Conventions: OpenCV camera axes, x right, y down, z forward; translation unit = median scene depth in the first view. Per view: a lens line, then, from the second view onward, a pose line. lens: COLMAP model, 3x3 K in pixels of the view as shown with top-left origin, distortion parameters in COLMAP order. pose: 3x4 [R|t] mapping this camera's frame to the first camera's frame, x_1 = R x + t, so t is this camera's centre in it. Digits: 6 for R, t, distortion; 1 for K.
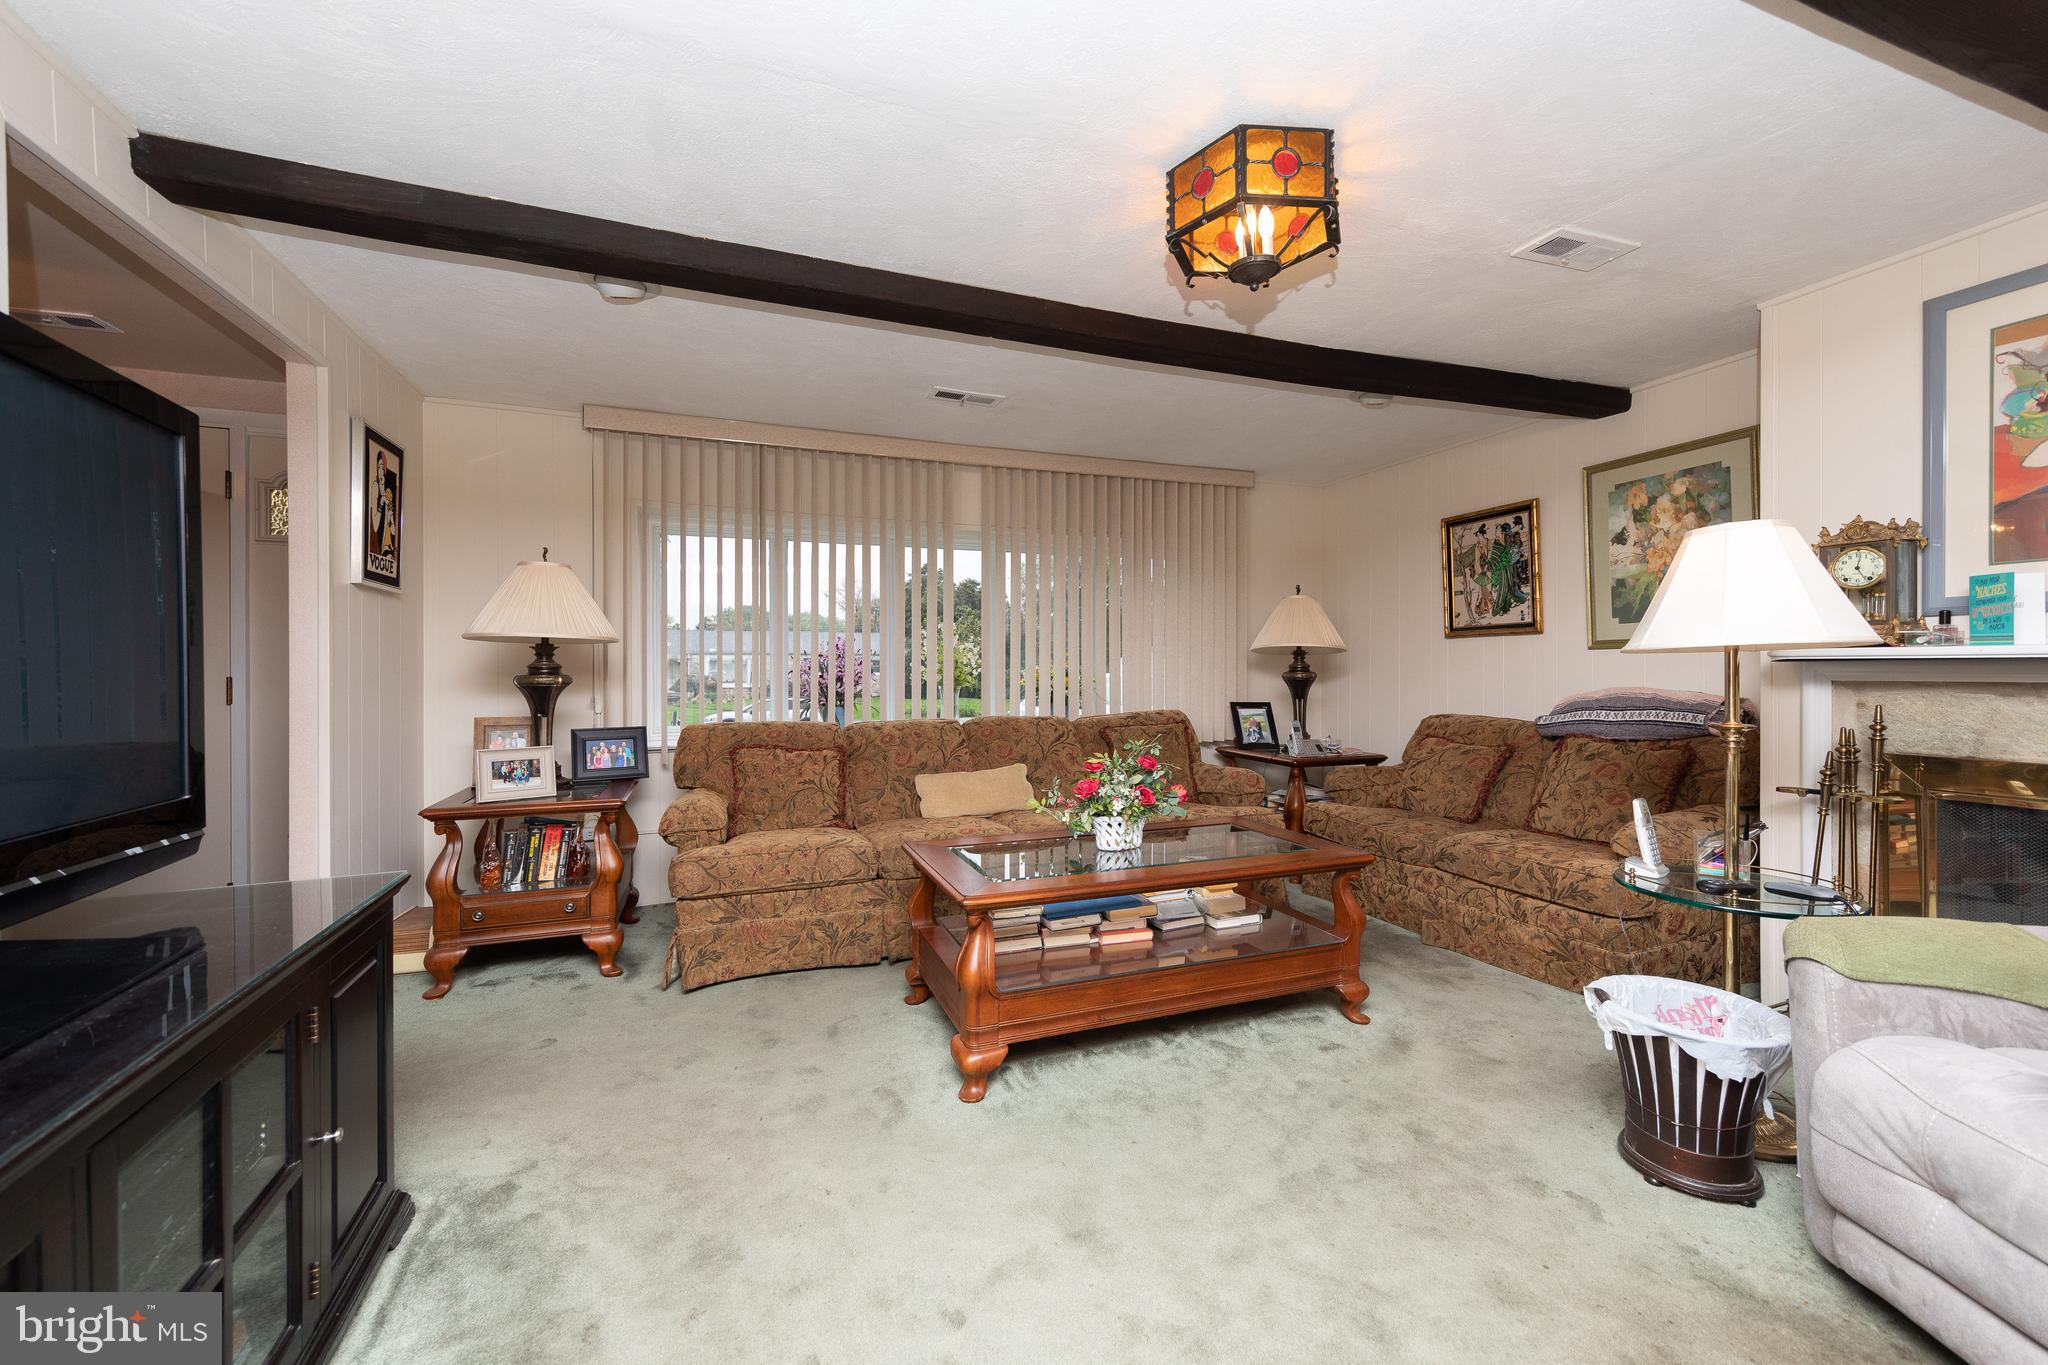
lens RADIAL K [[806.2, 0, 1024.0], [0, 806.2, 682.5], [0, 0, 1]] dist [0.002142, 0.000124]
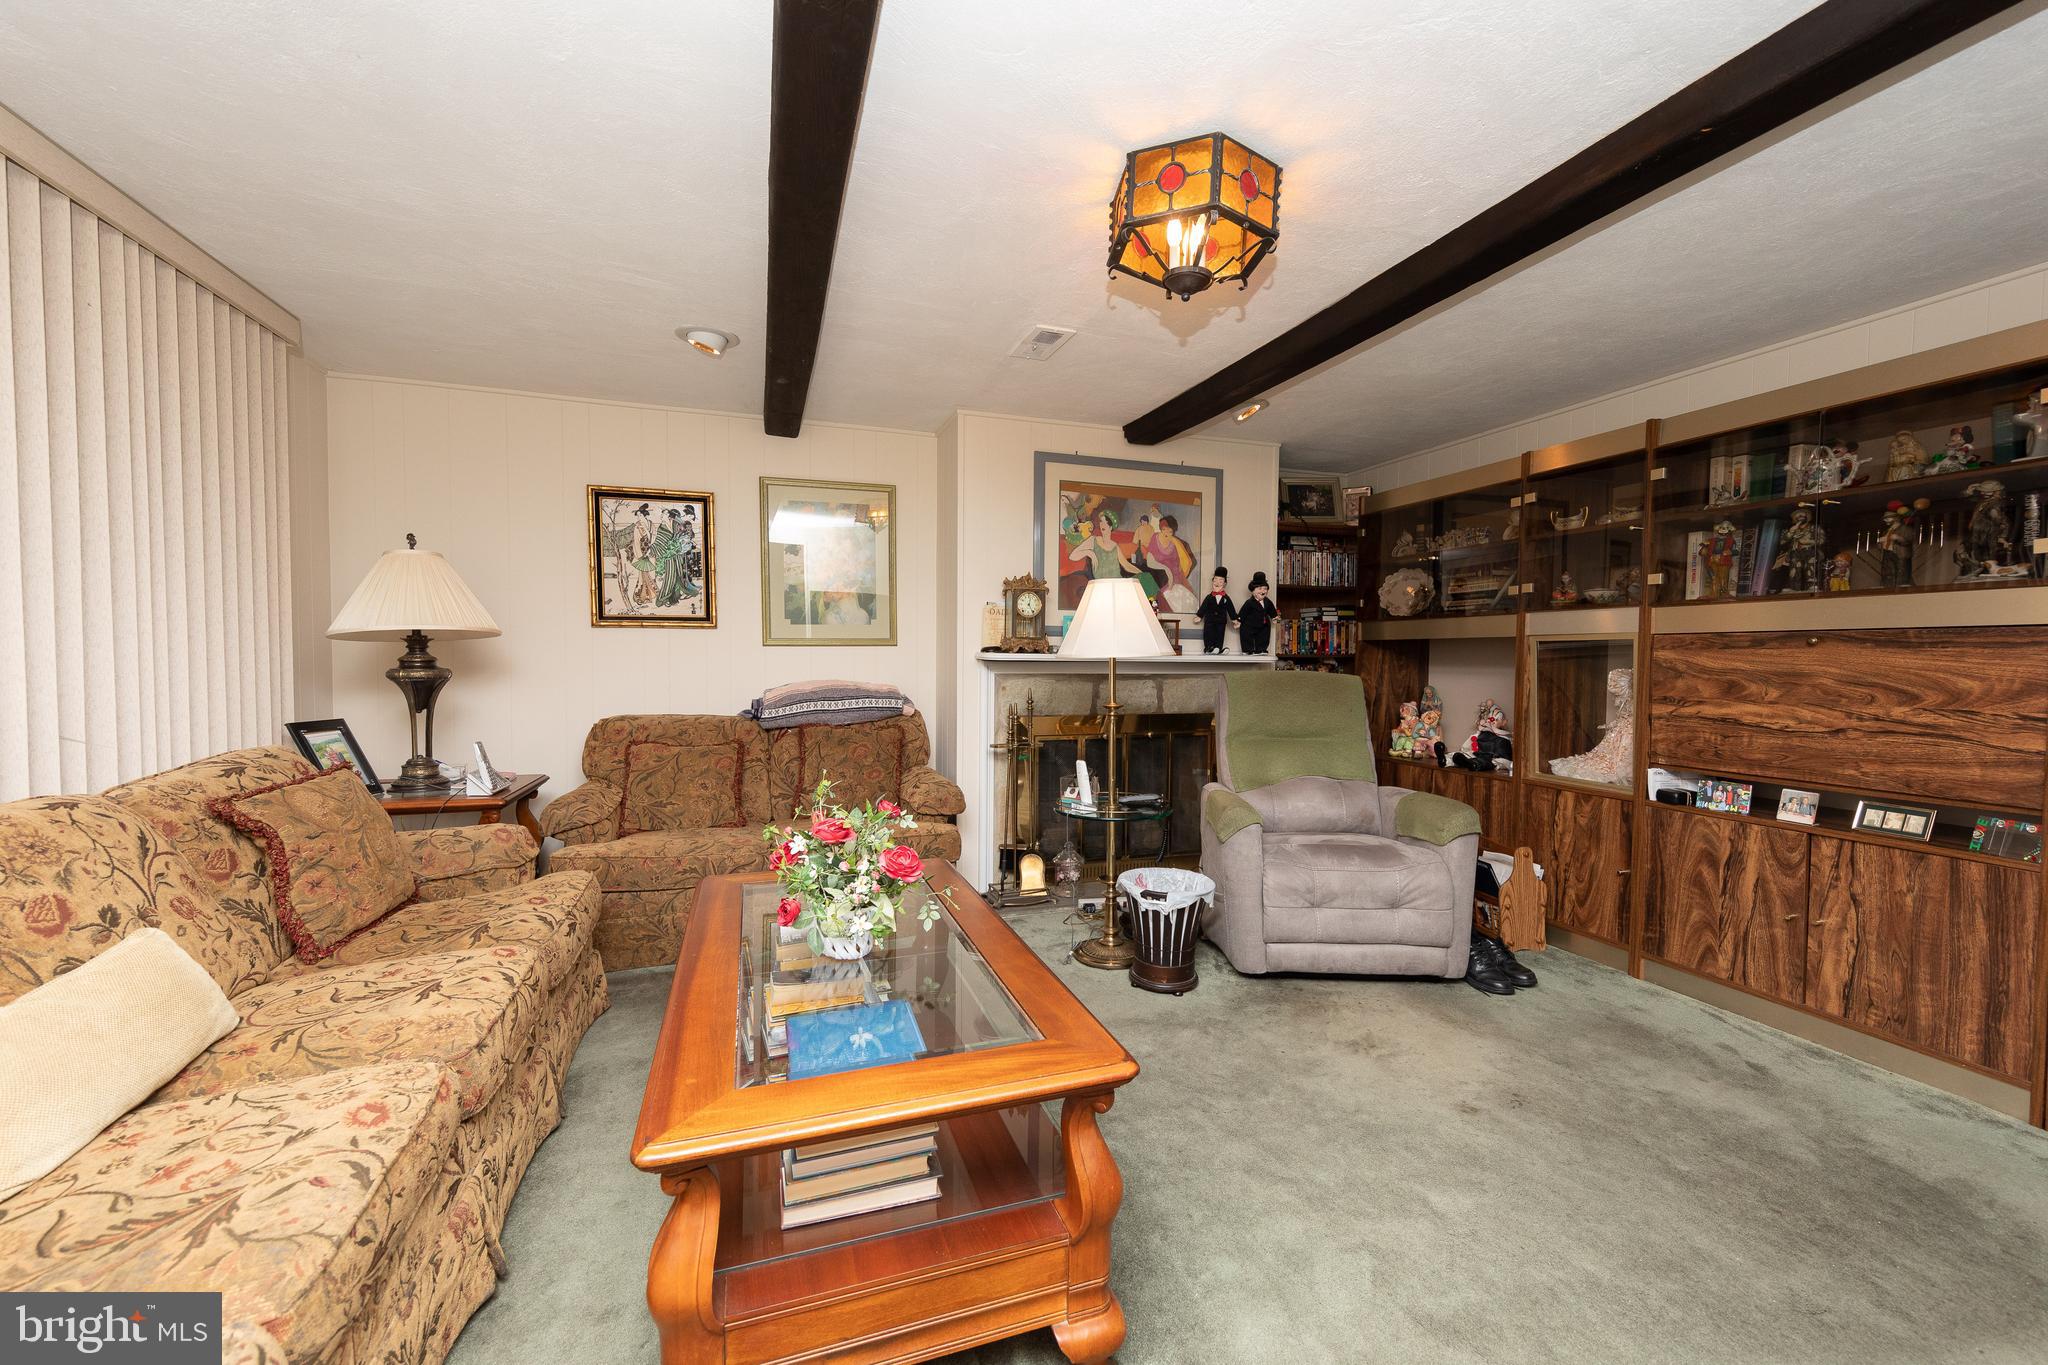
lens RADIAL K [[806.2, 0, 1024.0], [0, 806.2, 682.5], [0, 0, 1]] dist [0.002142, 0.000124]
pose [[0.027521, -0.036763, 0.998945, -0.345441], [0.005641, 0.999313, 0.036621, -0.026416], [-0.999605, 0.004627, 0.027709, 0.561416]]
